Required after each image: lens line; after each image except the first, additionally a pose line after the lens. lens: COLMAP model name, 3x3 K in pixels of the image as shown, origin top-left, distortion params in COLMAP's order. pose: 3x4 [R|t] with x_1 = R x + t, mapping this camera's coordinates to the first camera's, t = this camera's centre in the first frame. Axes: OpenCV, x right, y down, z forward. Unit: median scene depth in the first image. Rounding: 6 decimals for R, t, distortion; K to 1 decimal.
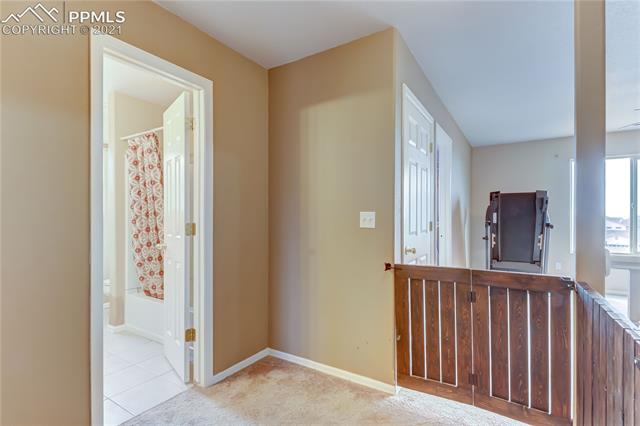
lens RADIAL K [[299.0, 0, 314.9], [0, 299.0, 215.9], [0, 0, 1]] dist [0.000520, -0.001612]
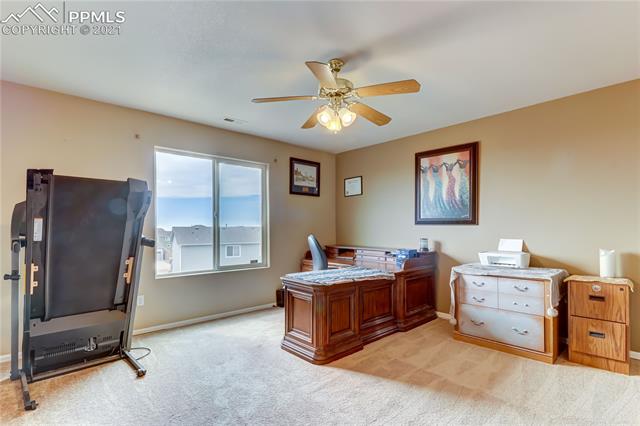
lens RADIAL K [[299.0, 0, 315.0], [0, 299.0, 218.1], [0, 0, 1]] dist [0.000520, -0.001612]
pose [[0.277232, 0.028503, 0.960380, 0.284571], [-0.003476, 0.999583, -0.028663, 0.000337], [-0.960797, 0.004608, 0.277215, 0.474573]]
